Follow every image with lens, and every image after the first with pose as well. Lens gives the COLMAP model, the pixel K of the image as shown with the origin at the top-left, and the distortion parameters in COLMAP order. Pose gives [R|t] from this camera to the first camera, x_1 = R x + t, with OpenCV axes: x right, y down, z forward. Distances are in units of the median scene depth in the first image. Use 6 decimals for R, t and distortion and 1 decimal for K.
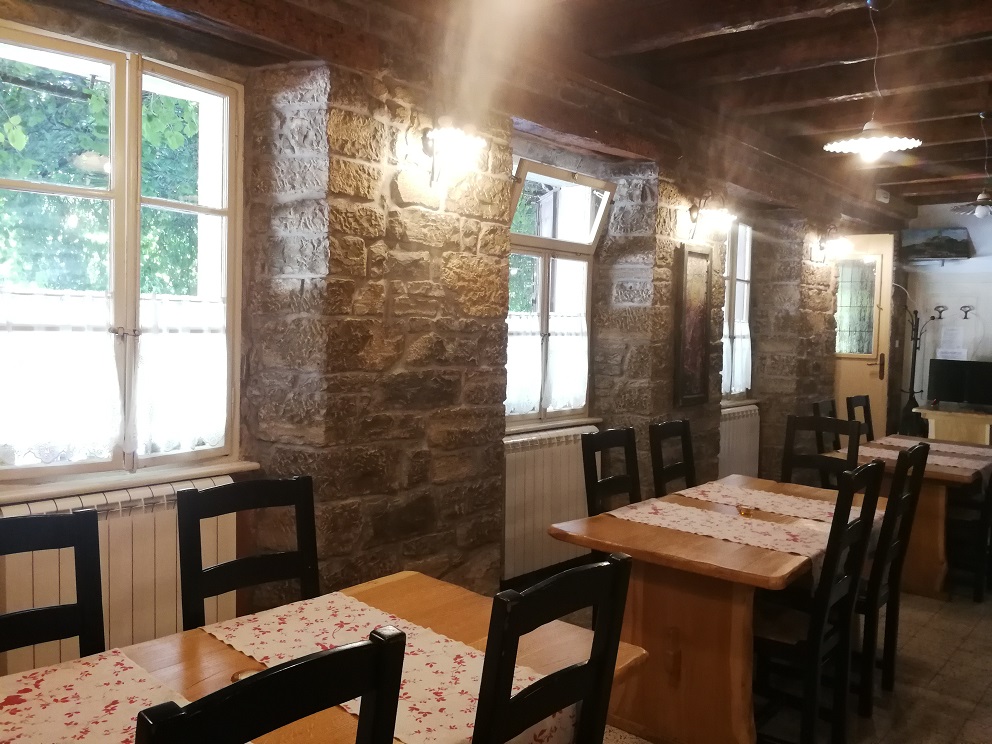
lens RADIAL K [[833.2, 0, 496.0], [0, 833.2, 372.0], [0, 0, 1]] dist [0.020044, -0.039542]
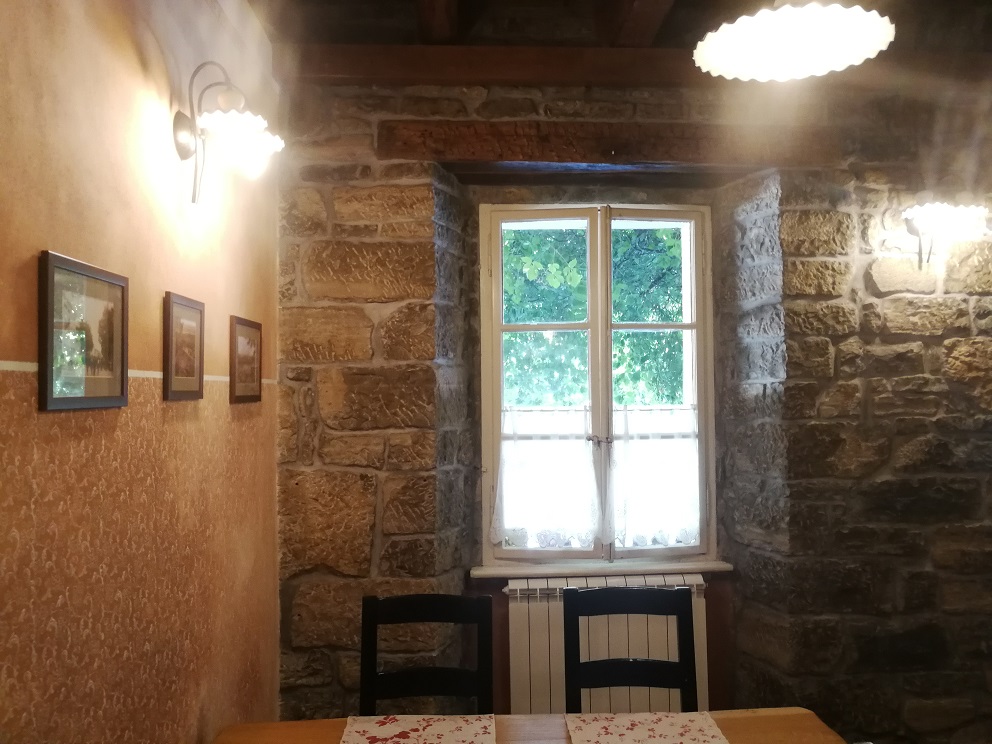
lens RADIAL K [[833.2, 0, 496.0], [0, 833.2, 372.0], [0, 0, 1]] dist [0.020044, -0.039542]
pose [[0.683310, -0.052953, -0.728206, 0.272386], [-0.007475, 0.996807, -0.079499, -0.042483], [0.730090, 0.059766, 0.680732, 0.079812]]
